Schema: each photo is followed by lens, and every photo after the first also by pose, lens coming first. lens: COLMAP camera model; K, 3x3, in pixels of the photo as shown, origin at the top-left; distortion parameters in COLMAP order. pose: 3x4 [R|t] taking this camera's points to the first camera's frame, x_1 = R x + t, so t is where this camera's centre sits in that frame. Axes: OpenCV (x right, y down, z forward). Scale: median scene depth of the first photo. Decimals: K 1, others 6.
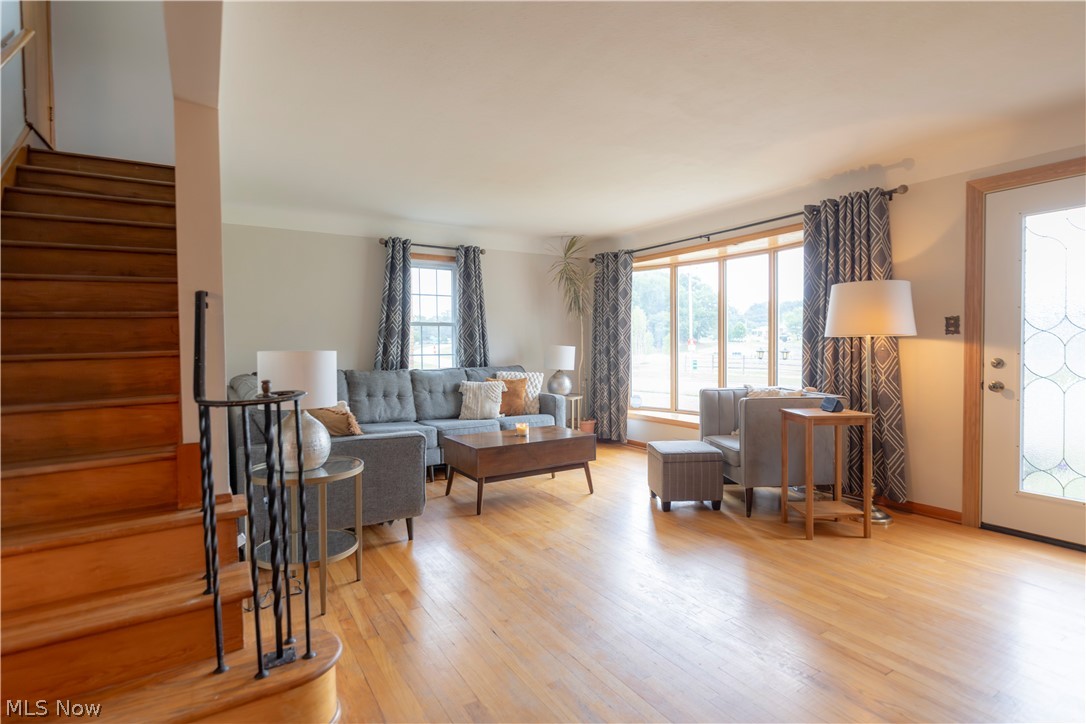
lens RADIAL K [[536.3, 0, 542.0], [0, 536.3, 360.4], [0, 0, 1]] dist [0.000777, -0.000284]
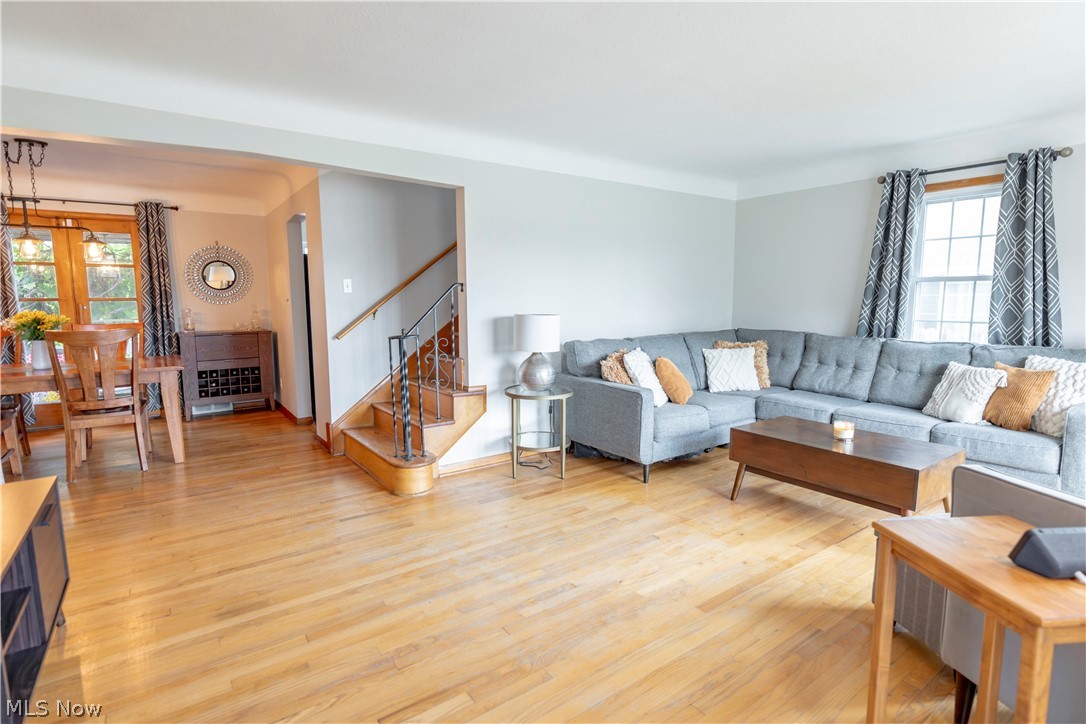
lens RADIAL K [[527.4, 0, 546.2], [0, 527.4, 362.2], [0, 0, 1]] dist [-0.000877, -0.000473]
pose [[0.082562, 0.126012, -0.988587, 0.657790], [-0.031264, 0.991813, 0.123812, -0.039202], [0.996095, 0.020685, 0.085826, 0.565323]]
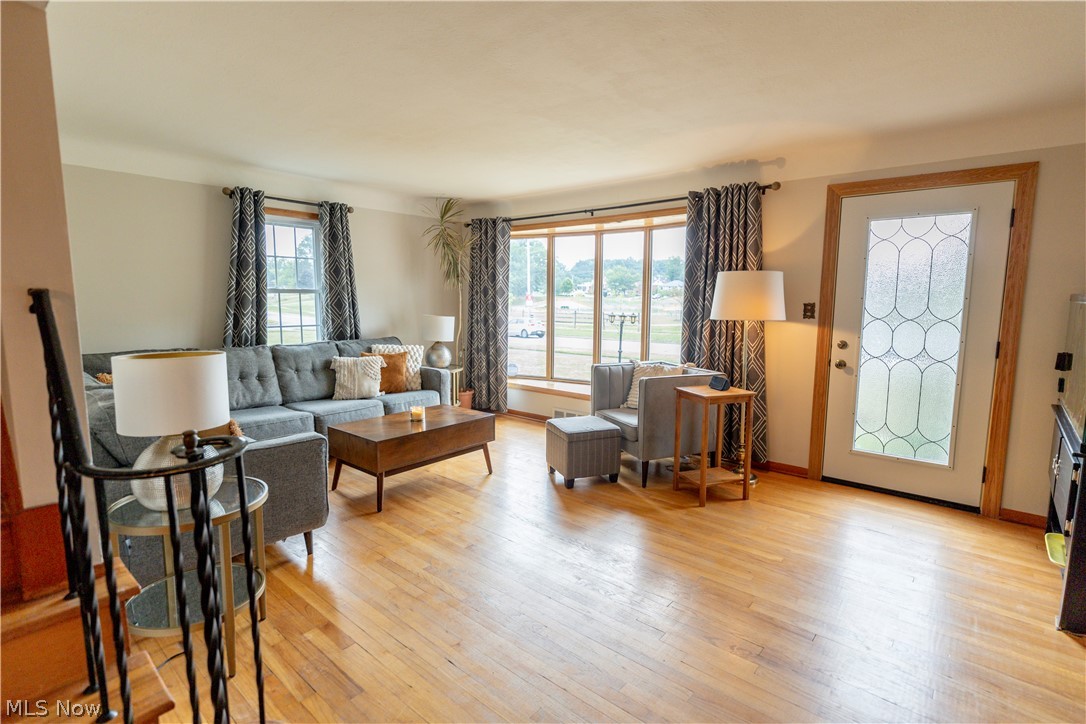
lens RADIAL K [[525.0, 0, 543.2], [0, 525.0, 360.3], [0, 0, 1]] dist [0.001423, -0.000235]
pose [[0.953296, -0.021069, 0.301301, -0.108135], [-0.005979, 0.996052, 0.088567, -0.048524], [-0.301977, -0.086232, 0.949407, 0.077284]]
